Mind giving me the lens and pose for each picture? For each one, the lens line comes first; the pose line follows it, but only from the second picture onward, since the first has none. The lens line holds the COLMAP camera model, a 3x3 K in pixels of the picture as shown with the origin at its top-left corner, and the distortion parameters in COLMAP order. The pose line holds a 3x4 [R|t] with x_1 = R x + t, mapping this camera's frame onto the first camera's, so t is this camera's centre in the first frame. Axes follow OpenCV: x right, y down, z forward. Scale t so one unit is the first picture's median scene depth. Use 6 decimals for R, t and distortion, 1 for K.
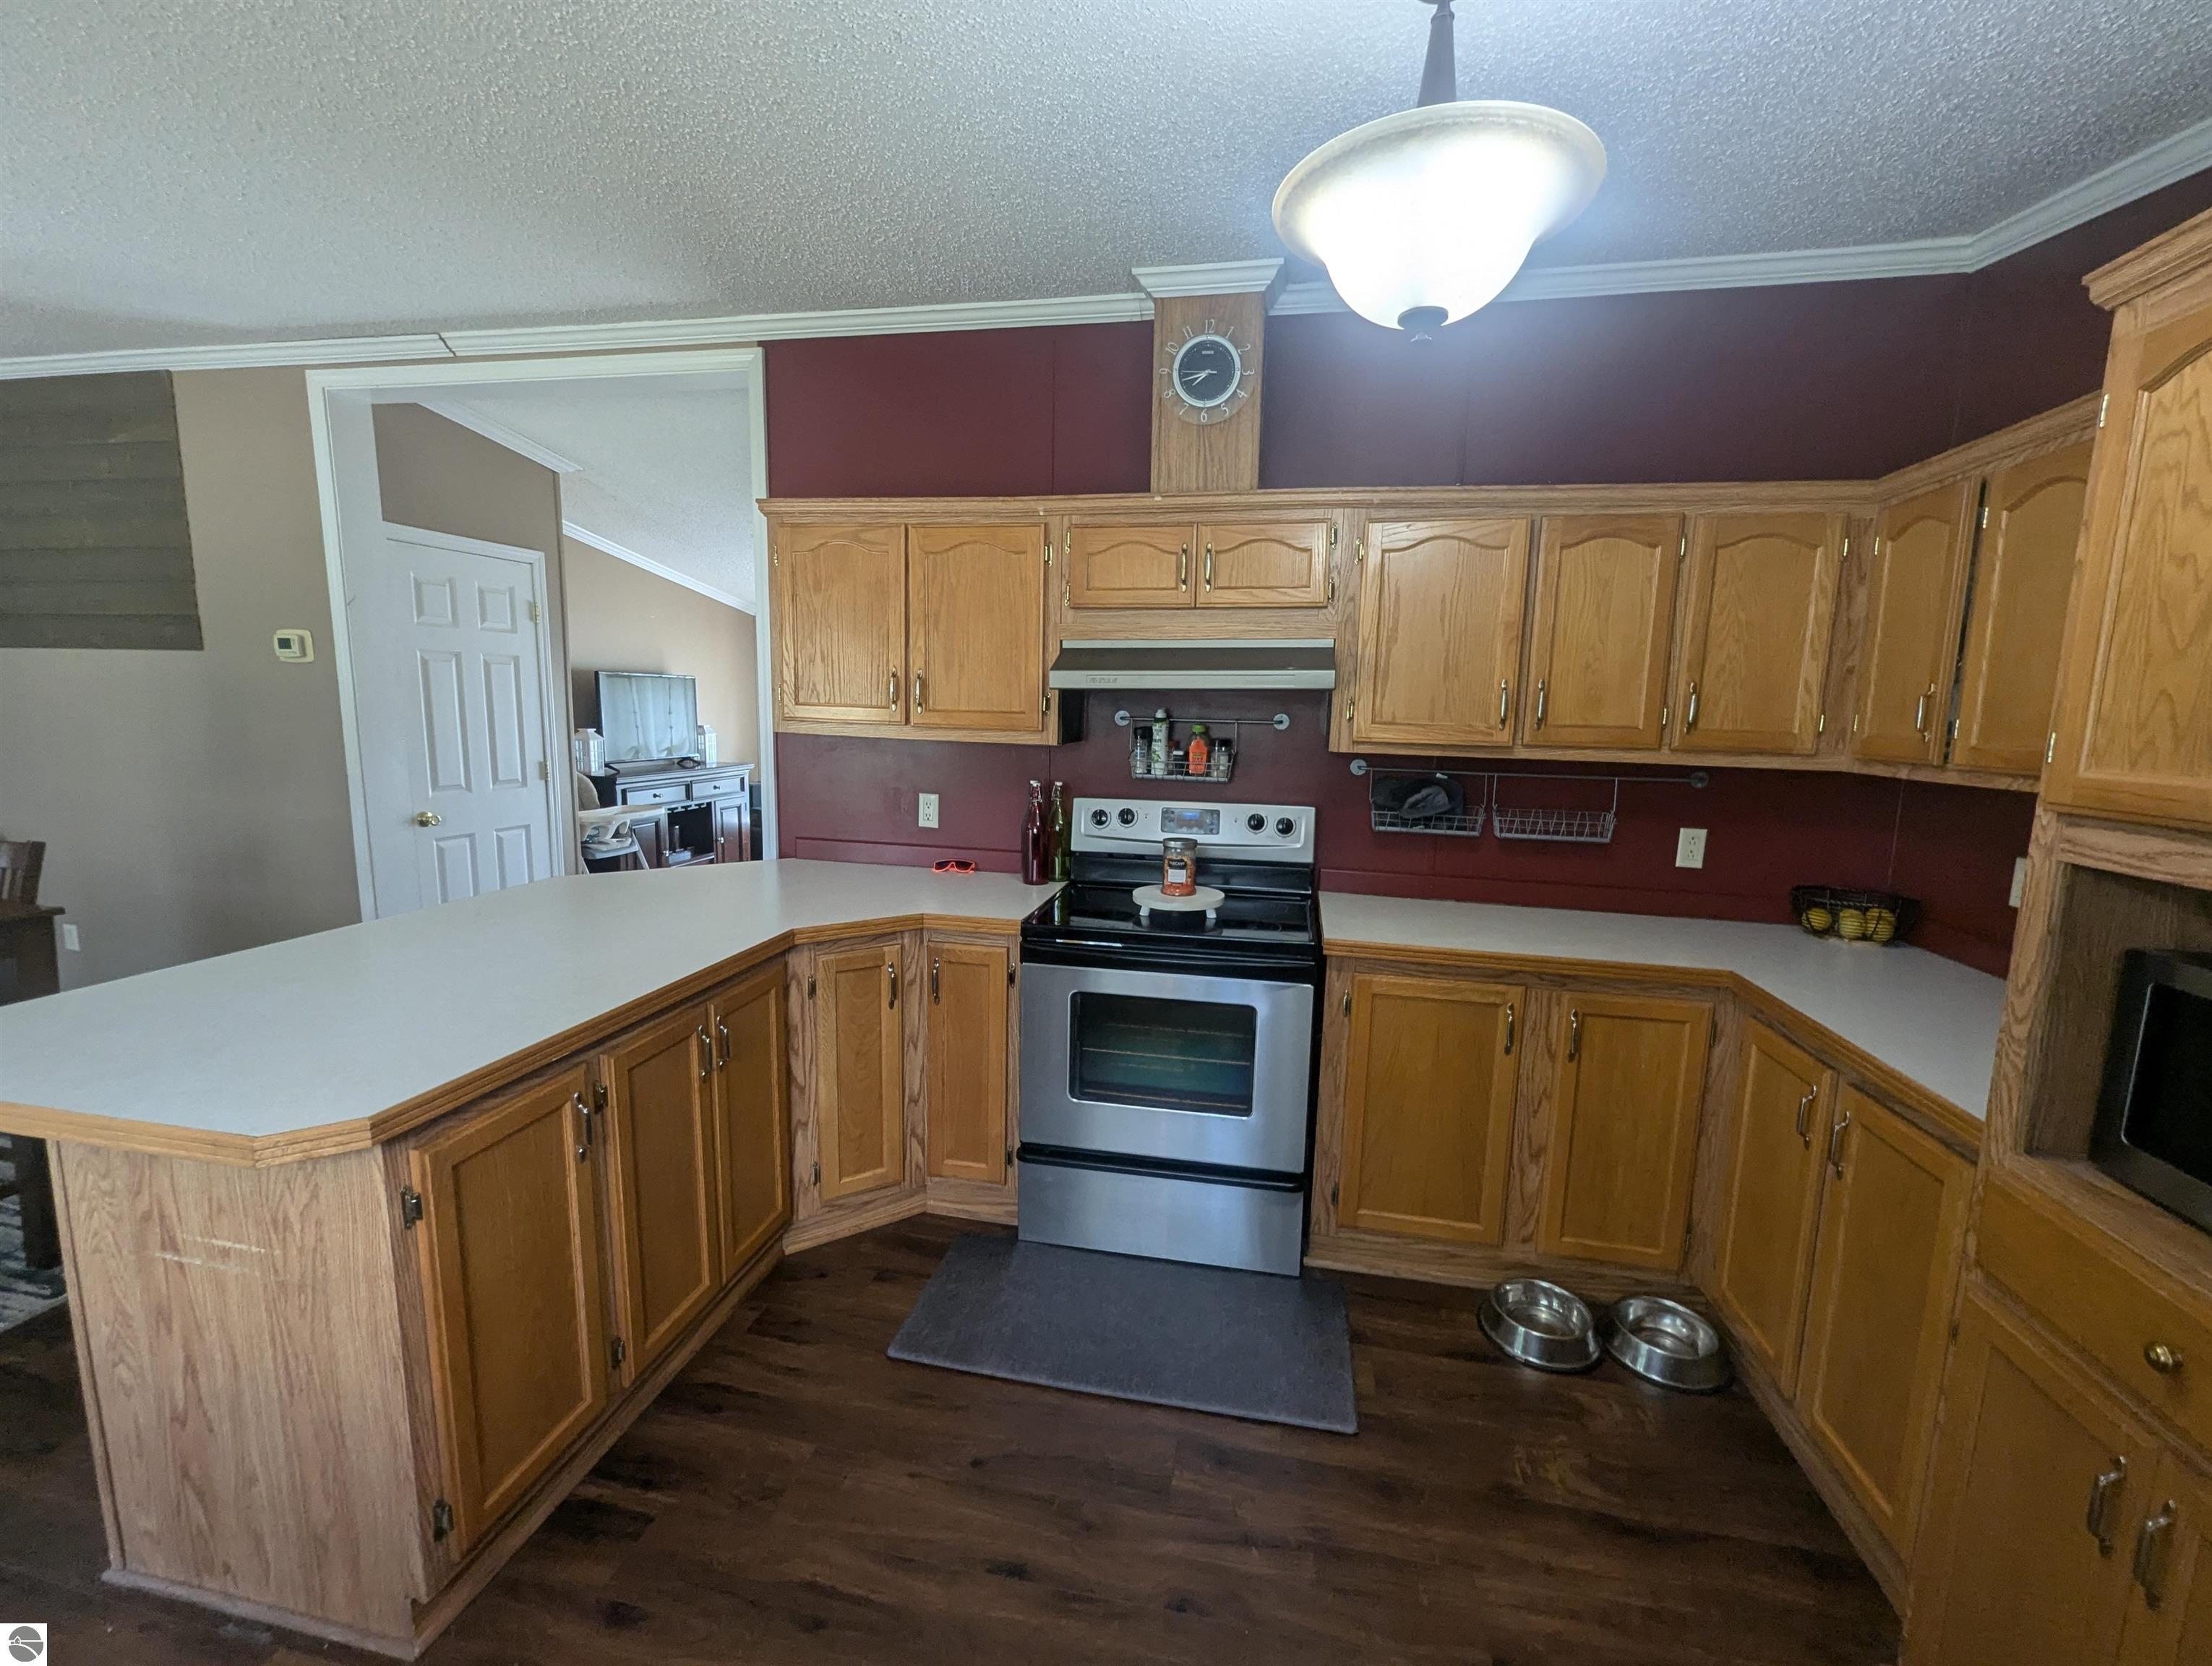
lens RADIAL K [[917.6, 0, 1108.1], [0, 917.6, 839.6], [0, 0, 1]] dist [-0.000590, -0.000430]
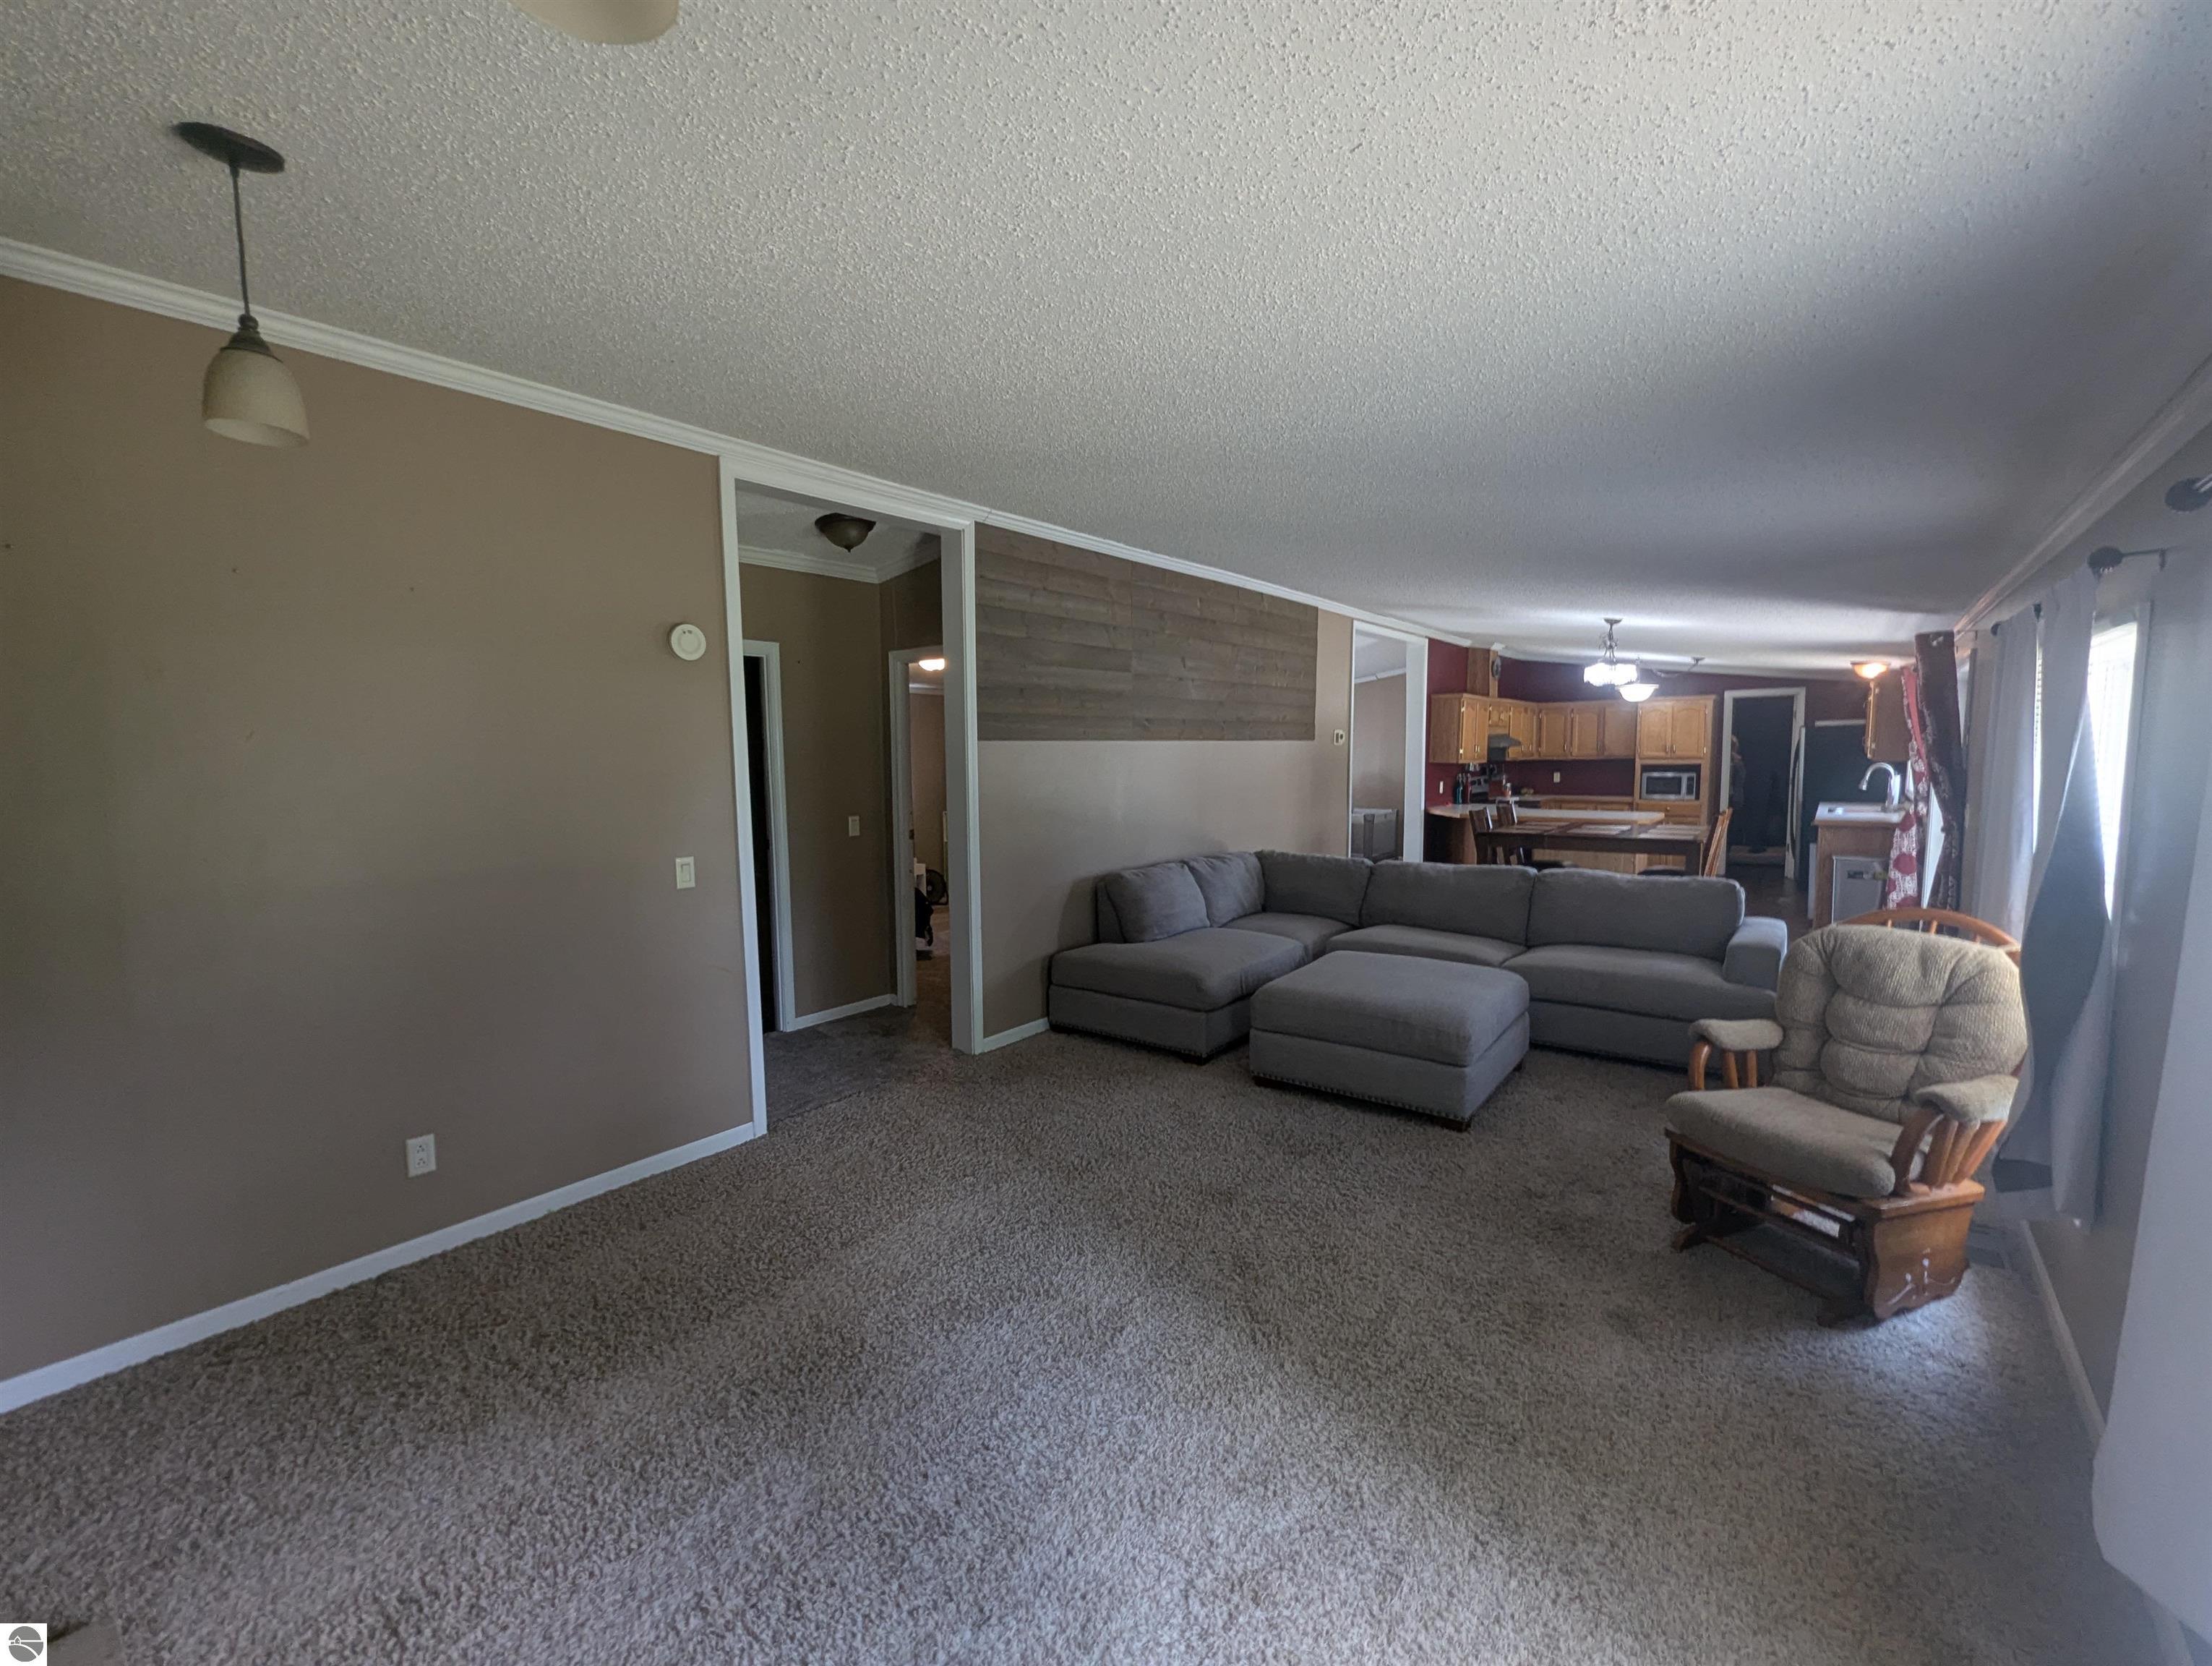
lens RADIAL K [[917.6, 0, 1108.1], [0, 917.6, 839.6], [0, 0, 1]] dist [-0.000590, -0.000430]
pose [[0.454325, -0.117691, 0.883028, -4.366776], [0.153163, 0.986794, 0.052718, -0.243494], [-0.877571, 0.111296, 0.466351, 0.703006]]
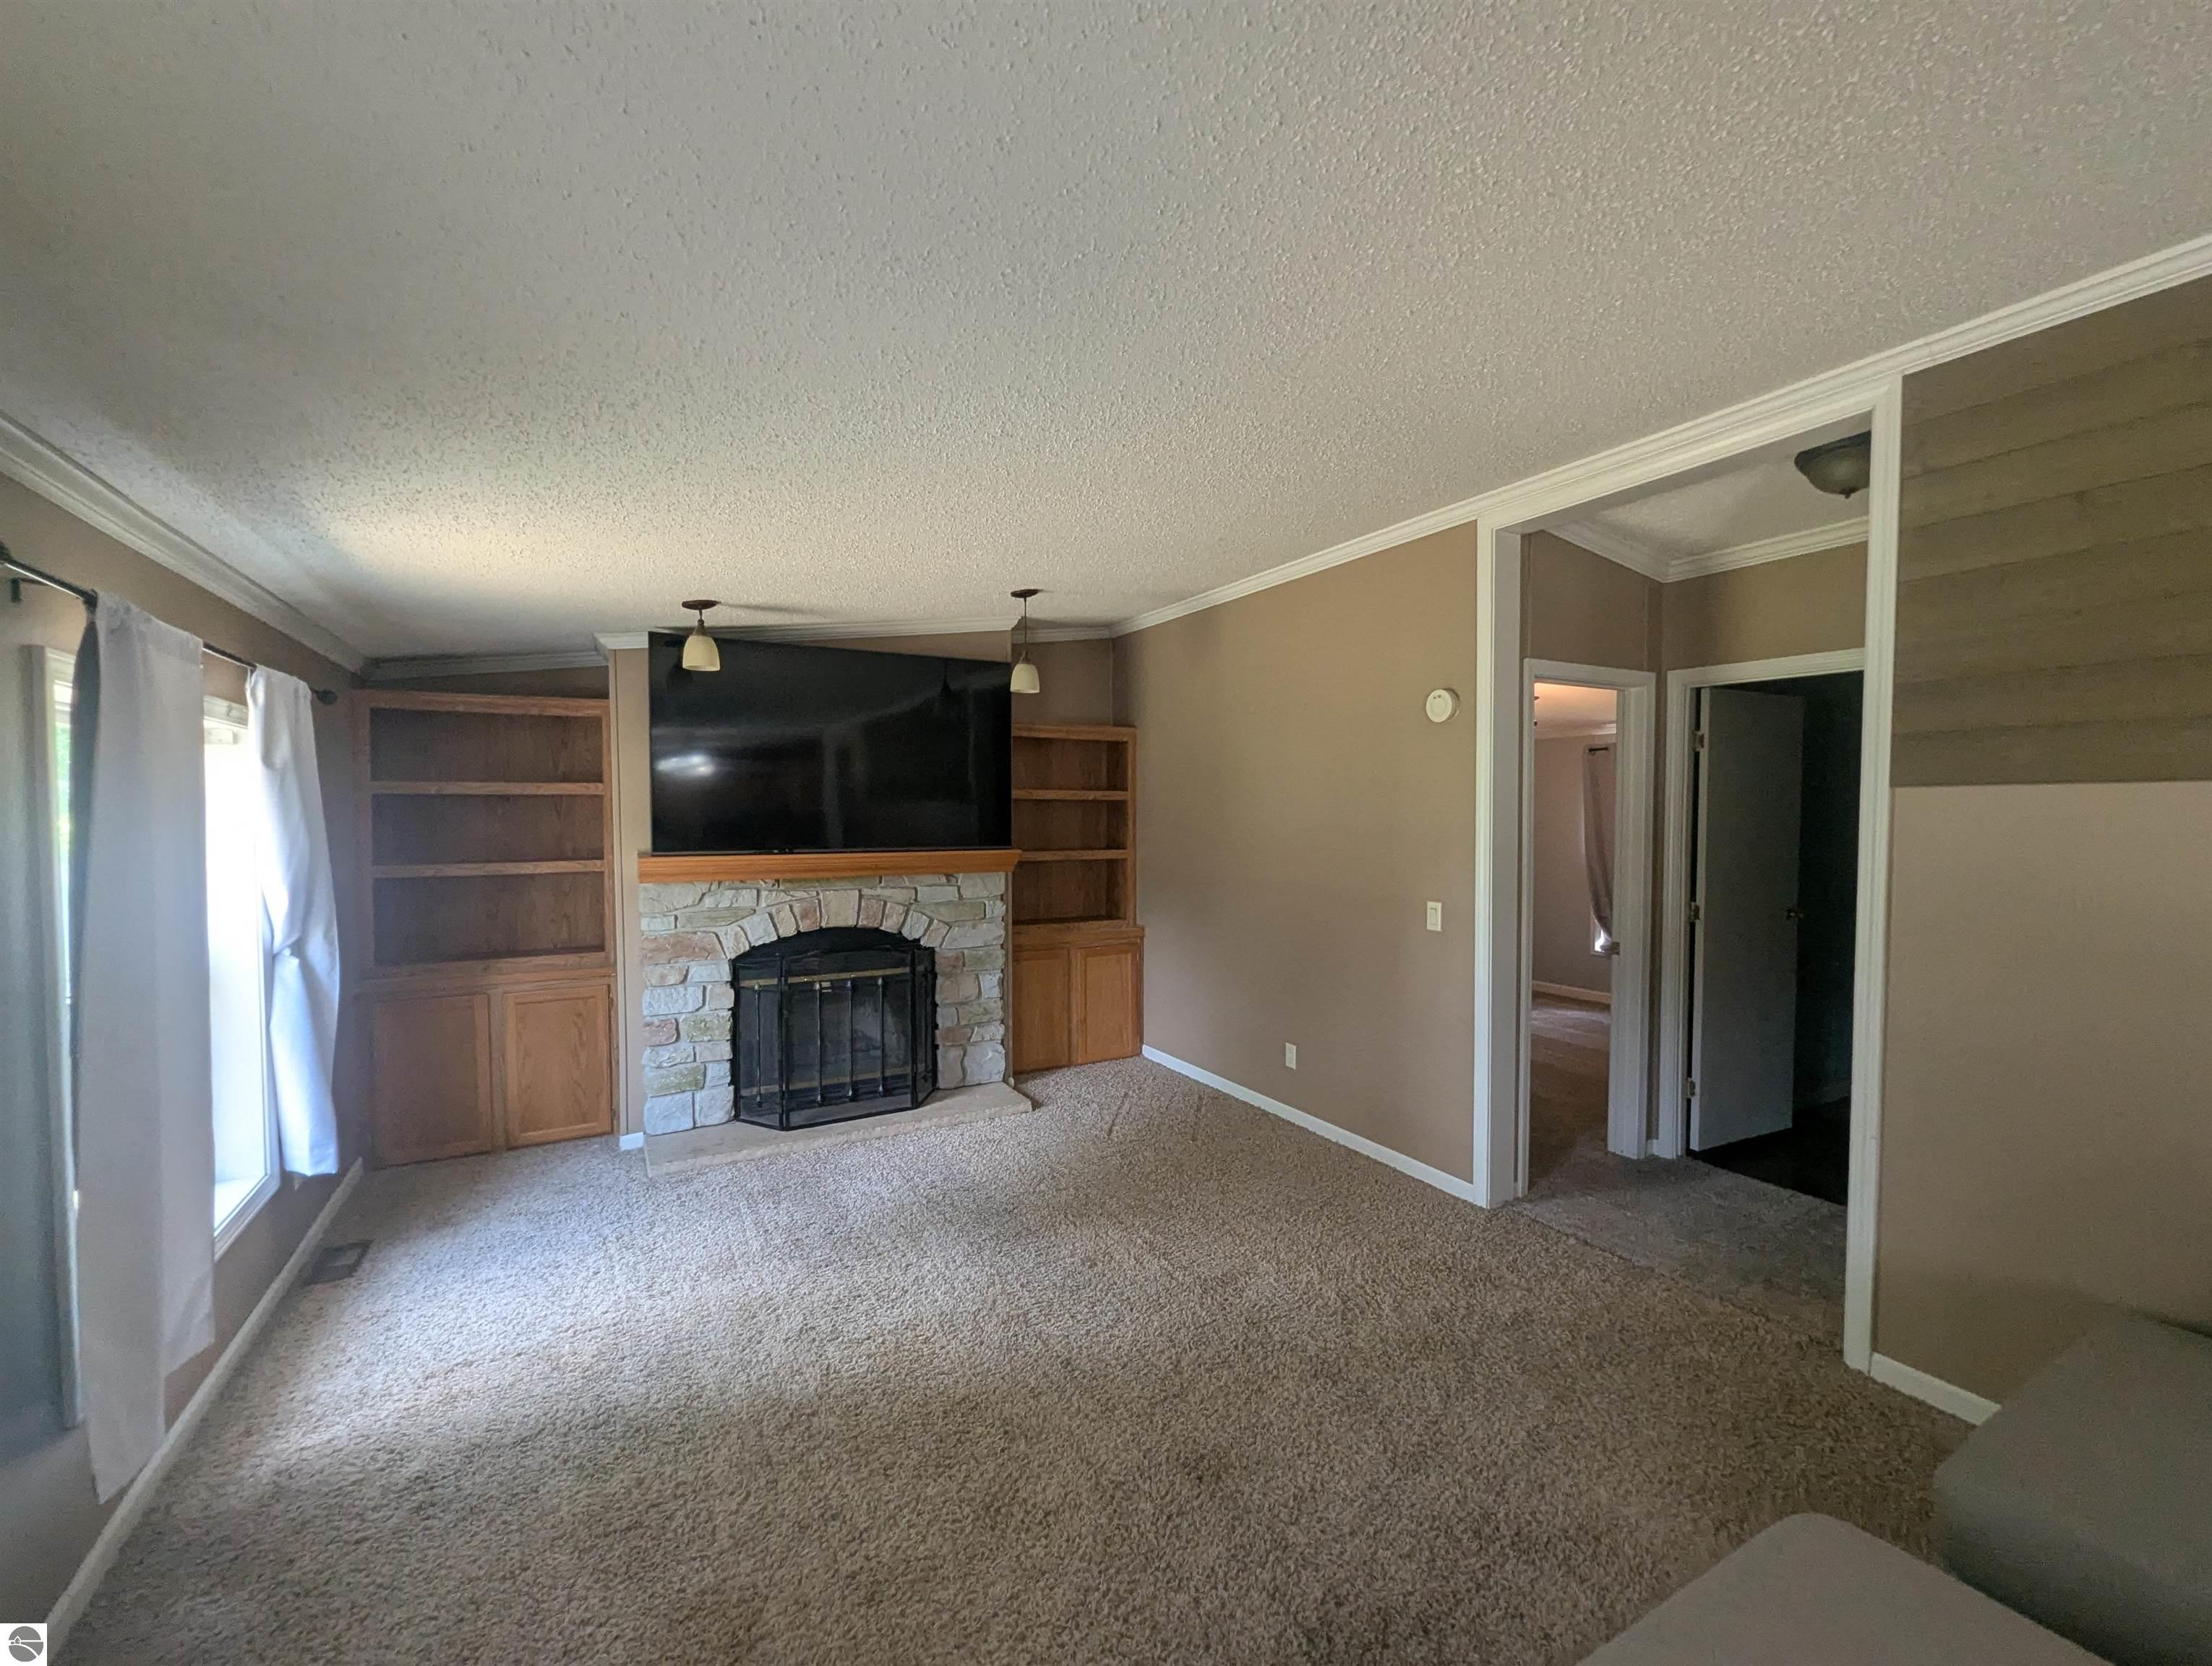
lens RADIAL K [[917.6, 0, 1108.1], [0, 917.6, 839.6], [0, 0, 1]] dist [-0.000590, -0.000430]
pose [[0.650089, -0.001412, -0.759856, -2.682030], [-0.092641, 0.992391, -0.081102, -0.173767], [0.754189, 0.123117, 0.645012, 0.524760]]
